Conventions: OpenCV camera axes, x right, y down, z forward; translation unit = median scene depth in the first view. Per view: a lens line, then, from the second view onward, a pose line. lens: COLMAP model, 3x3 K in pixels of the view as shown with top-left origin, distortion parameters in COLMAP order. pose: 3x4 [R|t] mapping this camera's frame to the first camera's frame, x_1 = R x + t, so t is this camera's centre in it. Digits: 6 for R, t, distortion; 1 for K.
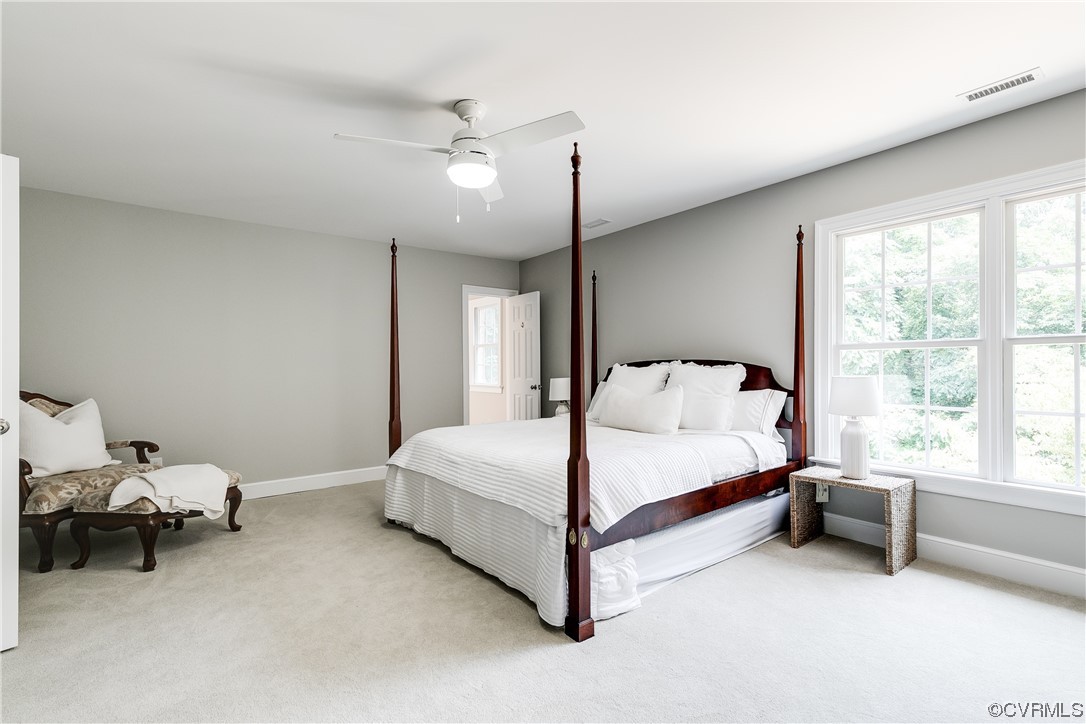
lens RADIAL K [[486.9, 0, 541.6], [0, 486.9, 367.0], [0, 0, 1]] dist [0.001345, 0.000100]
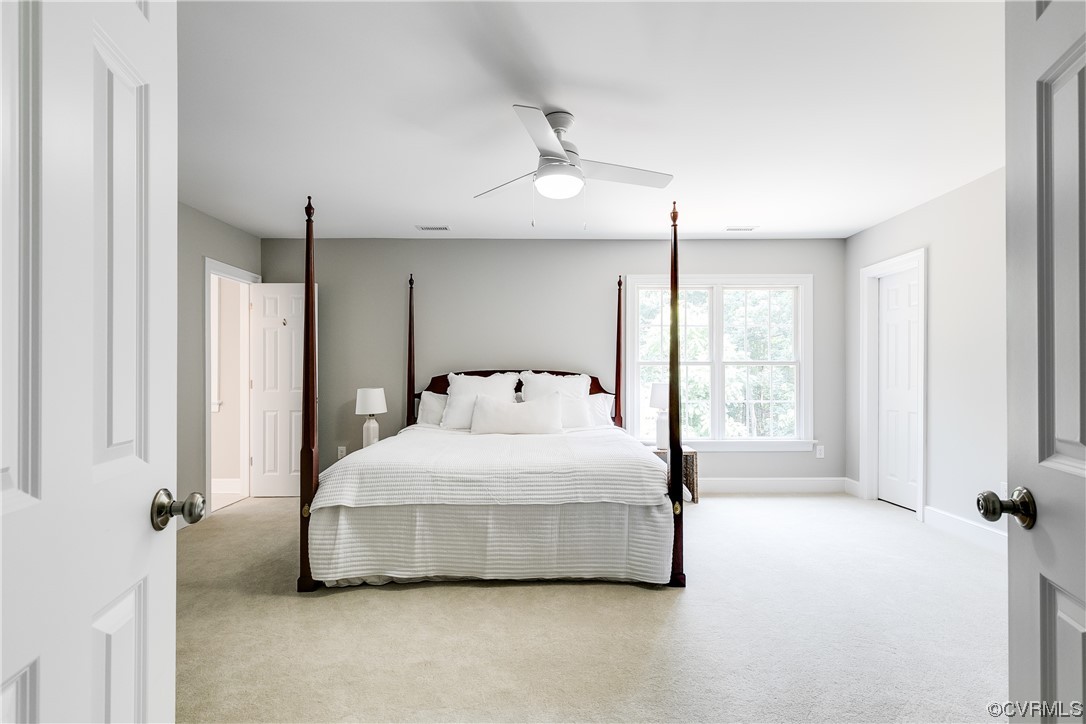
lens RADIAL K [[512.2, 0, 543.6], [0, 512.2, 375.0], [0, 0, 1]] dist [-0.000490, -0.000044]
pose [[0.603830, 0.008571, 0.797067, -0.759647], [-0.004397, 0.999963, -0.007422, 0.005512], [-0.797101, 0.000977, 0.603845, 0.285534]]
